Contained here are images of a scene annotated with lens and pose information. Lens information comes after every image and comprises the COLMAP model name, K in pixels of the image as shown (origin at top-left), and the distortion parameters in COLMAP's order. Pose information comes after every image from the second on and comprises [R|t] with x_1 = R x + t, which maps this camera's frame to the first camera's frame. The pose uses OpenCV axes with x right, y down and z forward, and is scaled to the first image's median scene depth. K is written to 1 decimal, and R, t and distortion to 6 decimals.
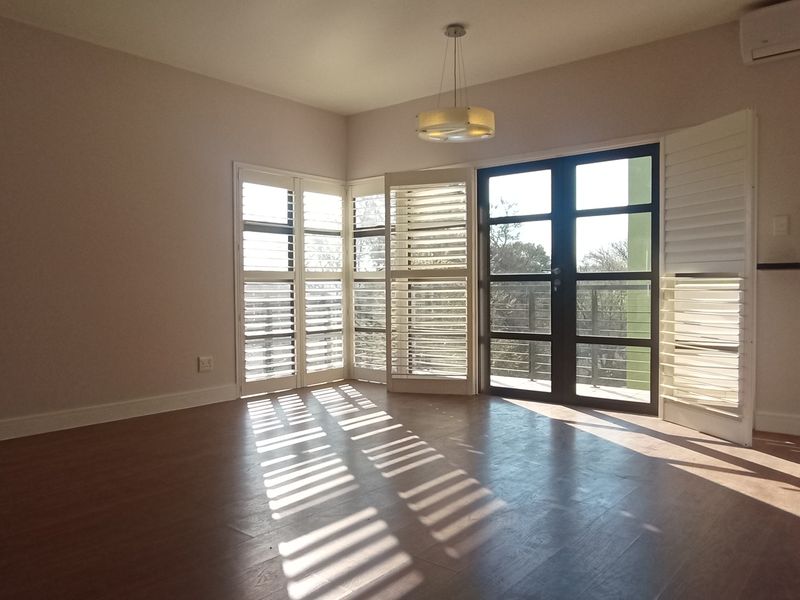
lens RADIAL K [[630.8, 0, 400.0], [0, 630.8, 300.0], [0, 0, 1]] dist [-0.010832, -0.001125]
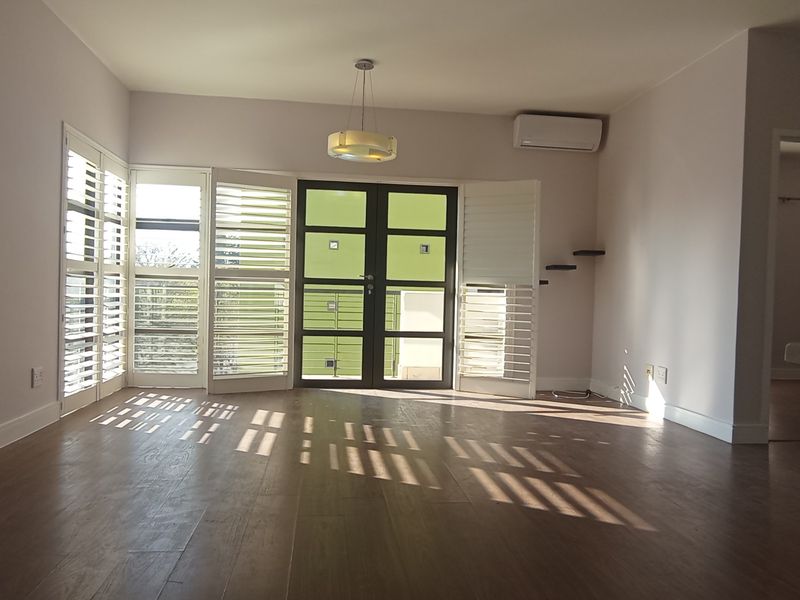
lens RADIAL K [[630.8, 0, 400.0], [0, 630.8, 300.0], [0, 0, 1]] dist [-0.010832, -0.001125]
pose [[0.672890, 0.018566, 0.739510, -0.587901], [-0.013417, 0.999827, -0.012894, 0.011404], [-0.739621, -0.001245, 0.673022, 0.151636]]
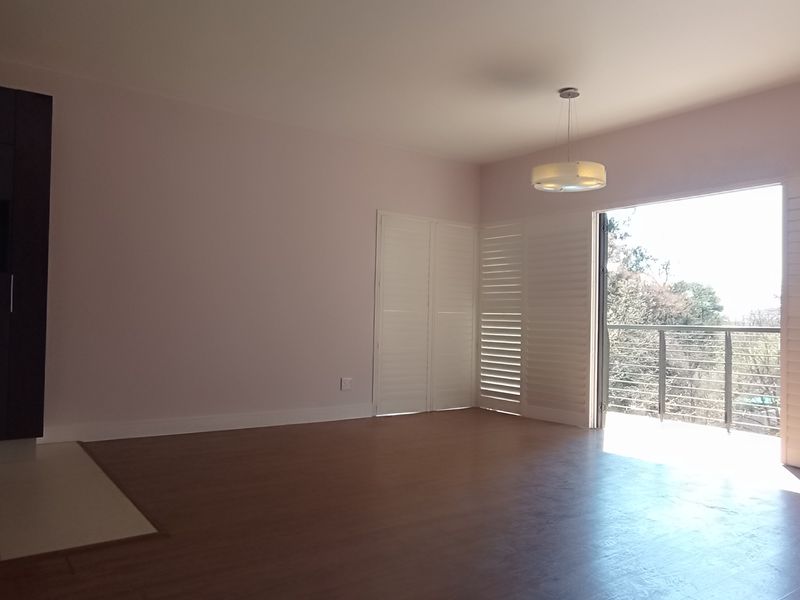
lens RADIAL K [[608.7, 0, 378.5], [0, 608.7, 302.7], [0, 0, 1]] dist [0.001065, 0.008193]
pose [[0.964515, 0.021629, -0.263139, 0.040142], [-0.035325, 0.998250, -0.047431, 0.003417], [0.261653, 0.055043, 0.963591, -0.076265]]
